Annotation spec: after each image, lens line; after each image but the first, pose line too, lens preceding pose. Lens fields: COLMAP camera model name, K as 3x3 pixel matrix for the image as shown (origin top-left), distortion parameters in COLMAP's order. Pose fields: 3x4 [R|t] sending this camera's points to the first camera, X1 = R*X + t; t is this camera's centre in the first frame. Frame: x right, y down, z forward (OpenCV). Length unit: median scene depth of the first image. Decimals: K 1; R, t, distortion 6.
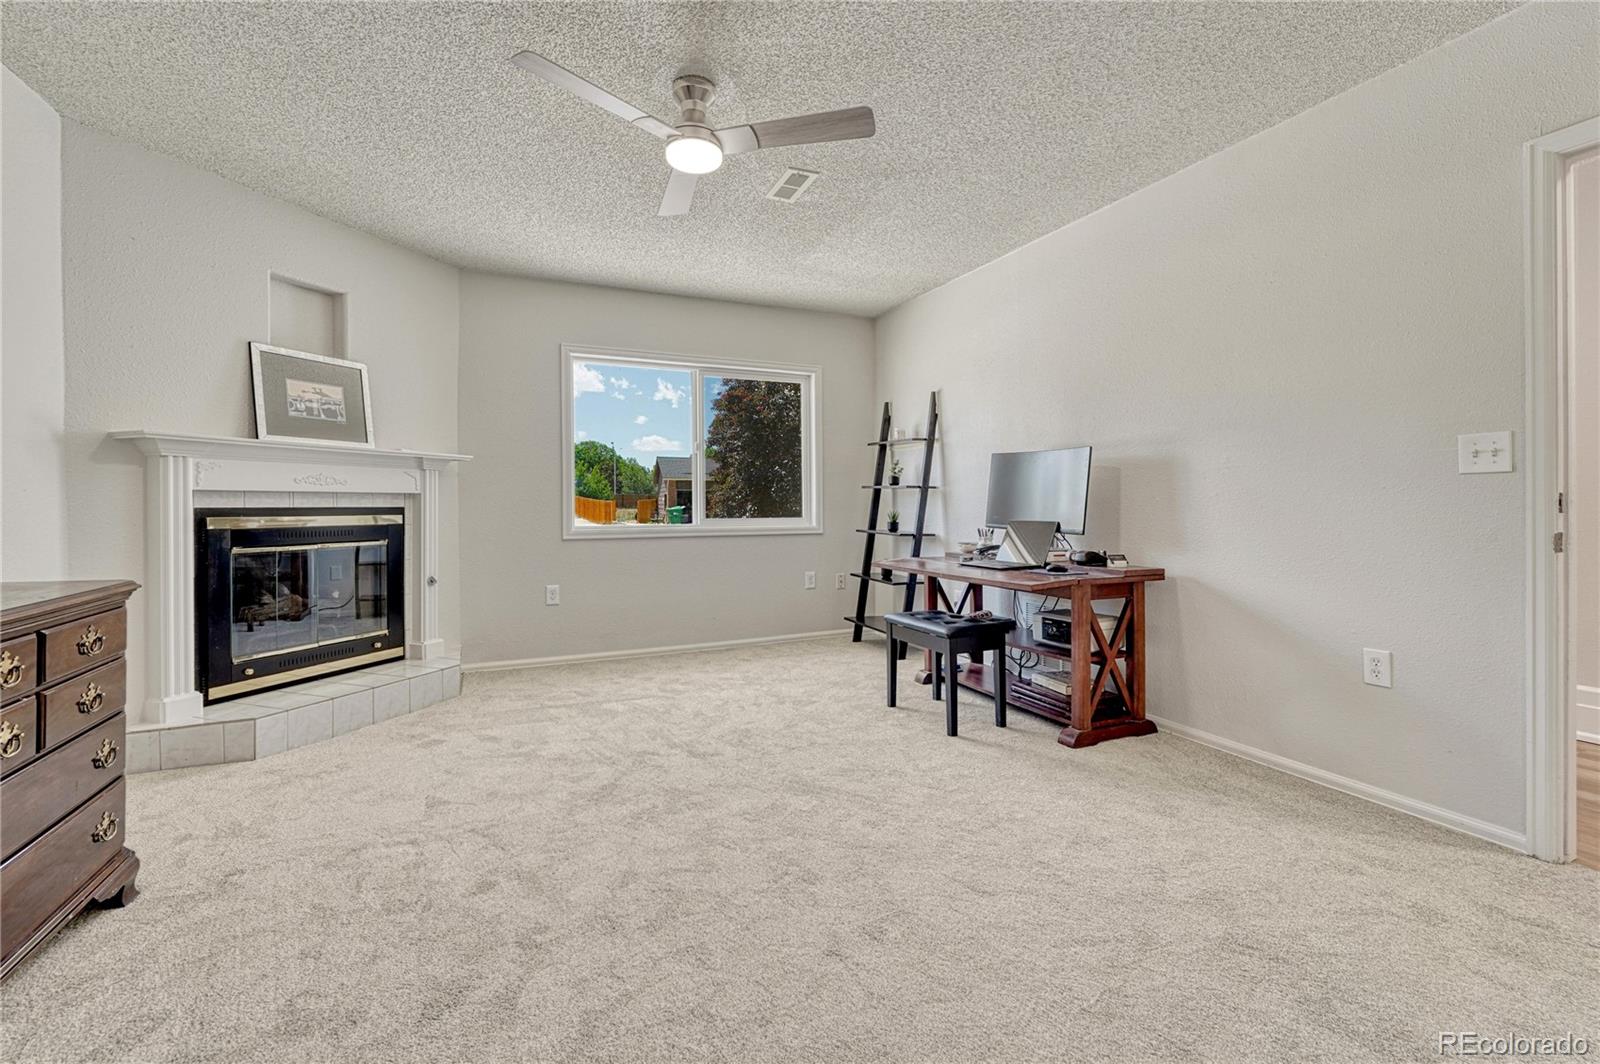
lens RADIAL K [[687.6, 0, 796.9], [0, 687.6, 516.7], [0, 0, 1]] dist [-0.010046, -0.000074]
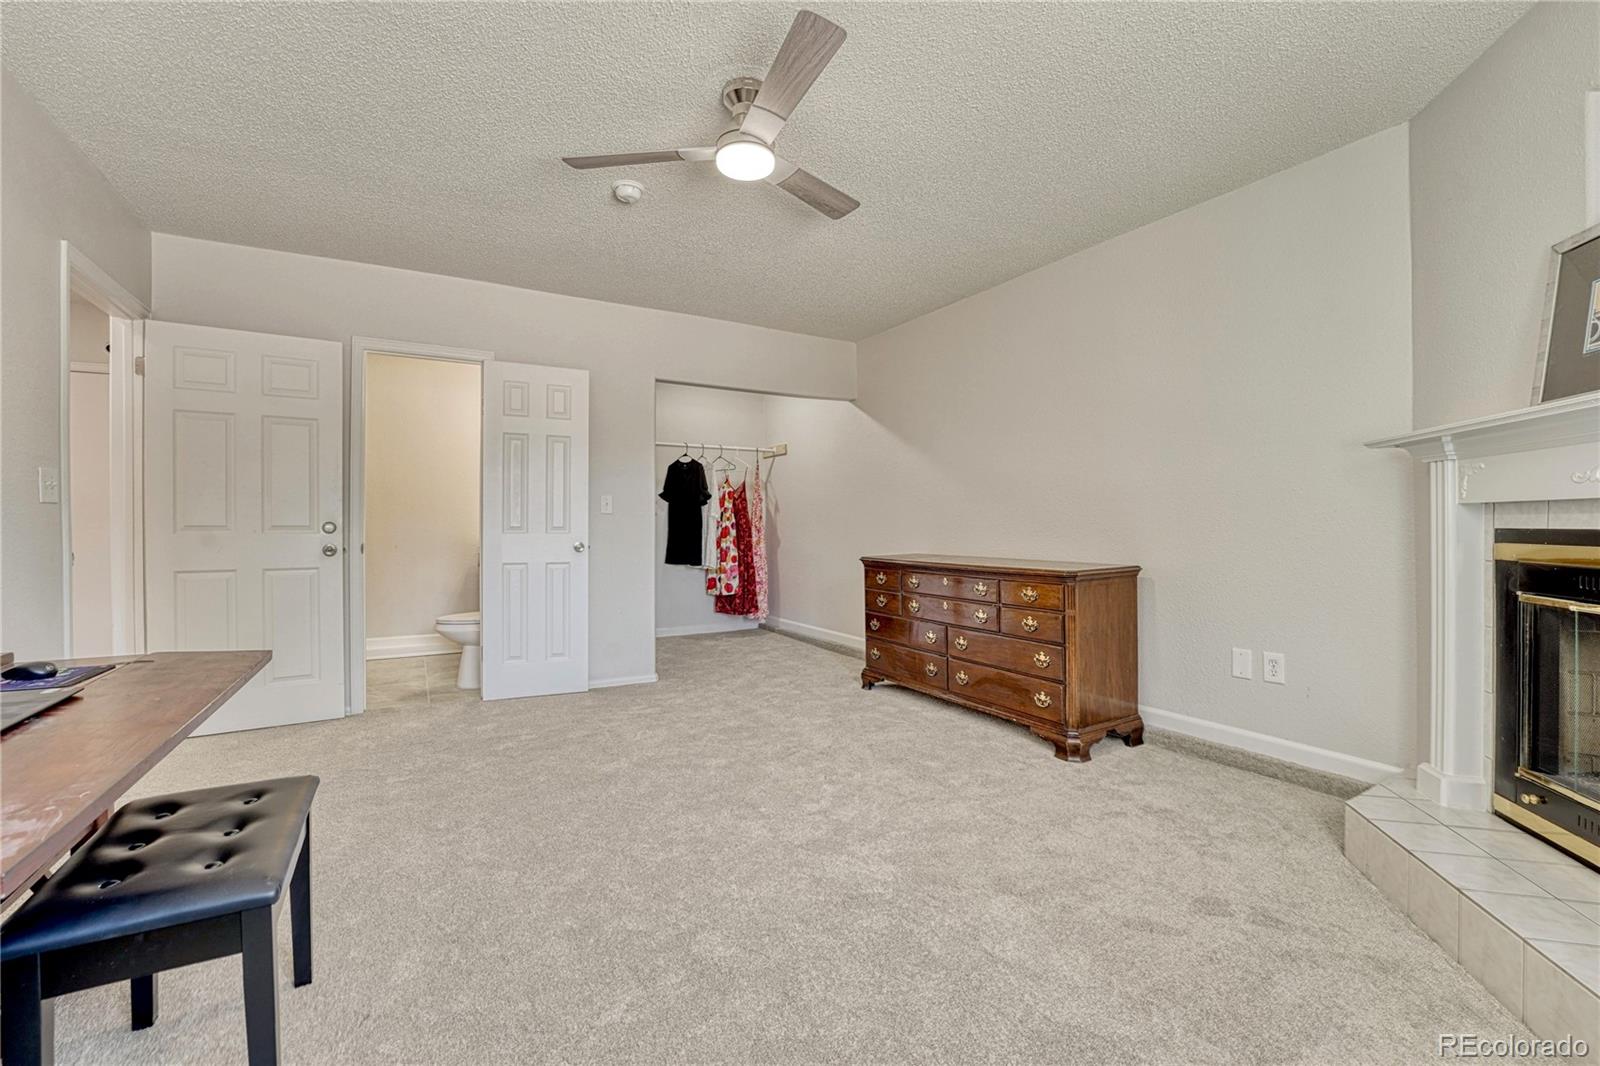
lens RADIAL K [[687.6, 0, 796.9], [0, 687.6, 517.7], [0, 0, 1]] dist [-0.010046, -0.000074]
pose [[-0.995467, 0.004969, -0.094980, -0.096807], [0.004108, 0.999949, 0.009260, -0.030148], [0.095021, 0.008828, -0.995436, 1.507314]]
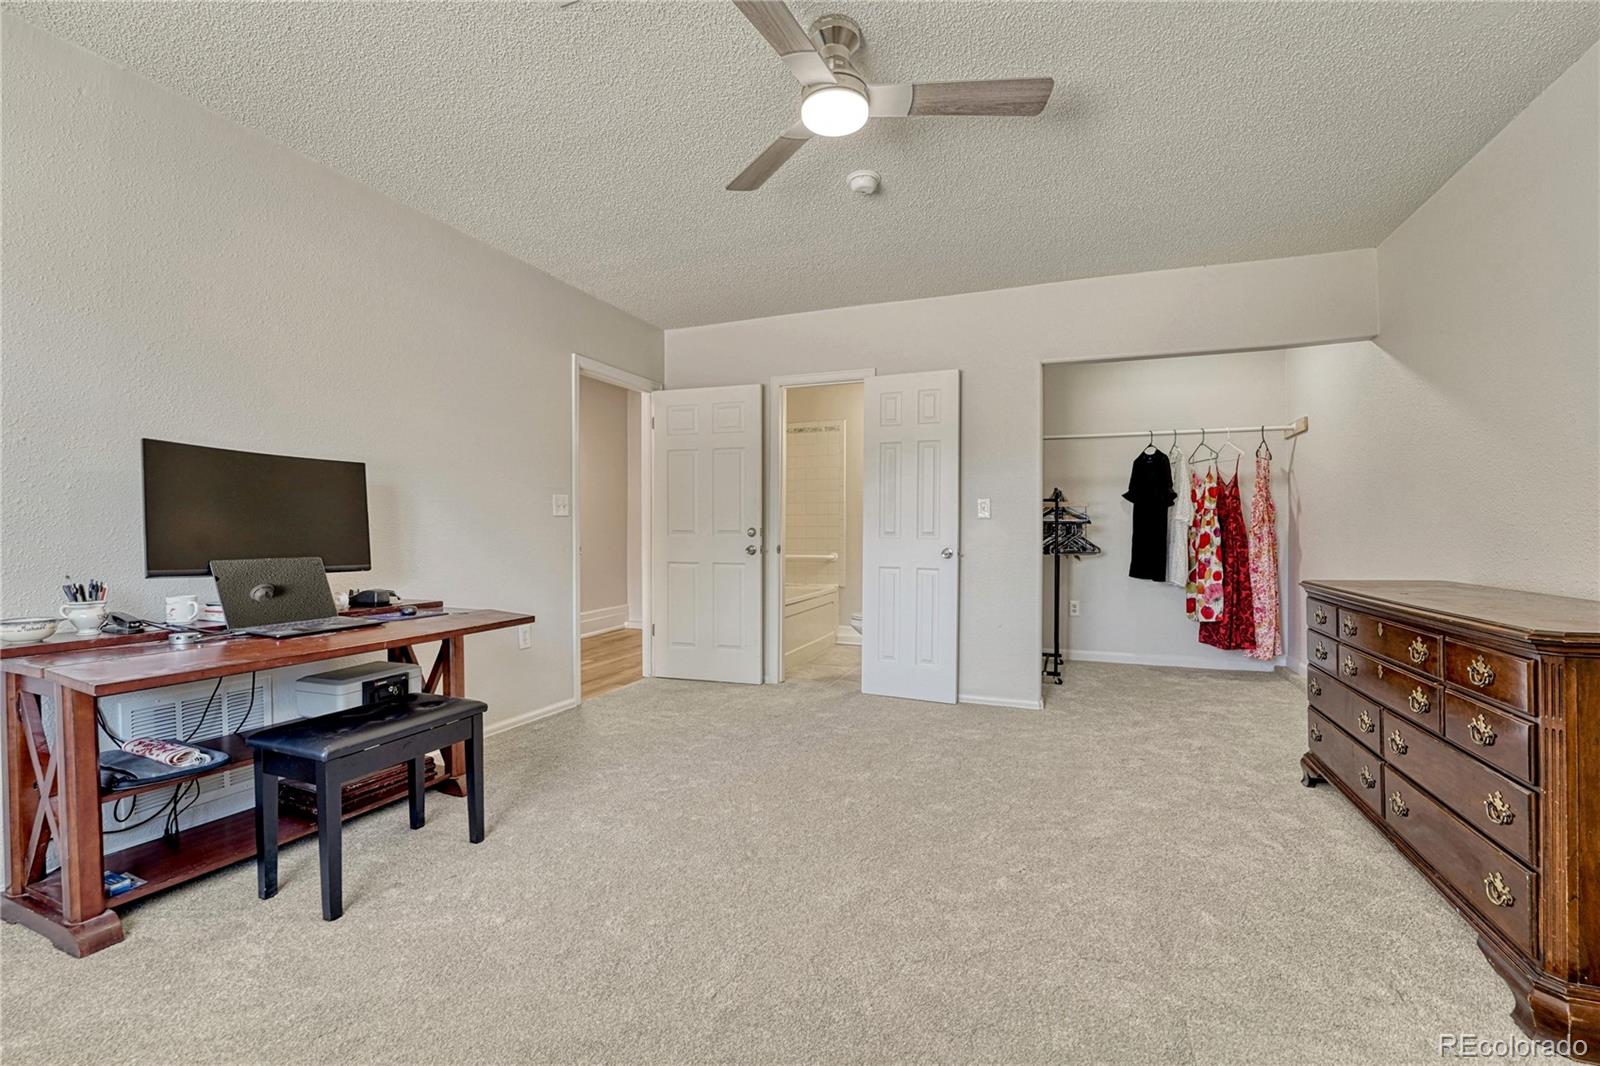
lens RADIAL K [[695.1, 0, 800.0], [0, 695.1, 523.1], [0, 0, 1]] dist [-0.003756, -0.000516]
pose [[-0.700423, 0.011635, 0.713633, -0.553717], [0.015786, 0.999875, -0.000809, -0.022460], [-0.713554, 0.010699, -0.700519, 1.243507]]
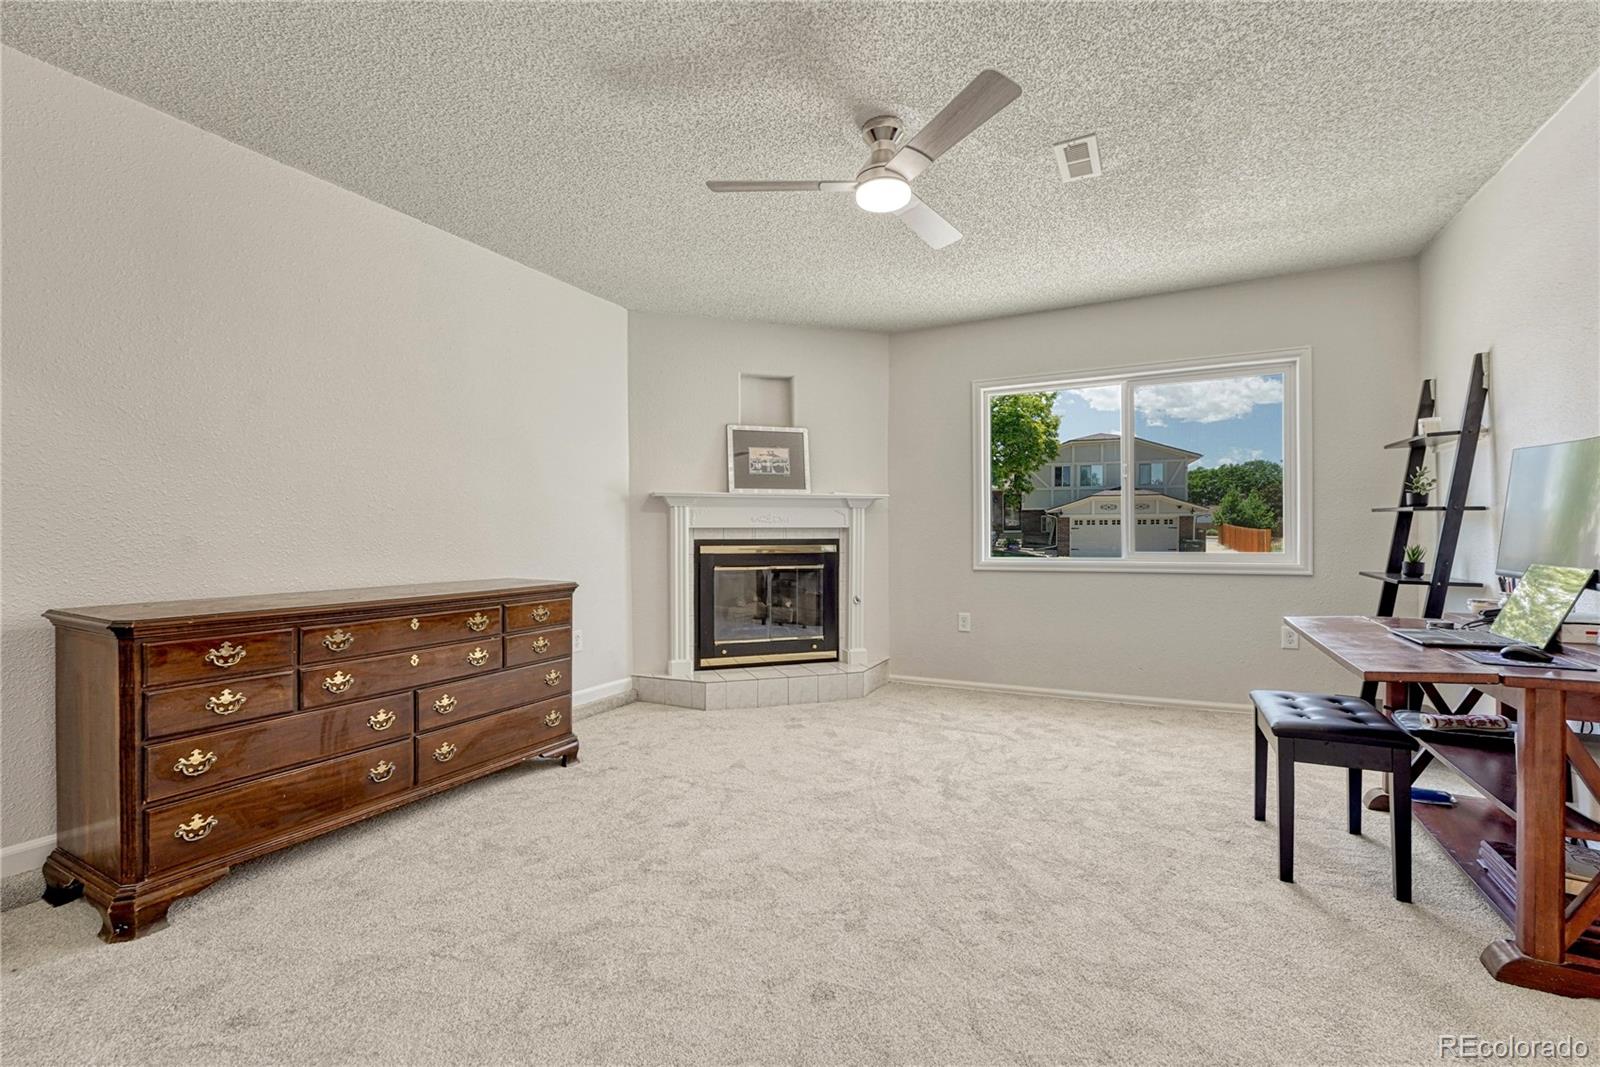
lens RADIAL K [[687.8, 0, 796.0], [0, 687.8, 547.4], [0, 0, 1]] dist [-0.004026, -0.000345]
pose [[0.627477, 0.011444, -0.778551, 0.428775], [-0.010605, 0.999925, 0.006151, -0.006398], [0.778563, 0.004397, 0.627551, 0.196593]]
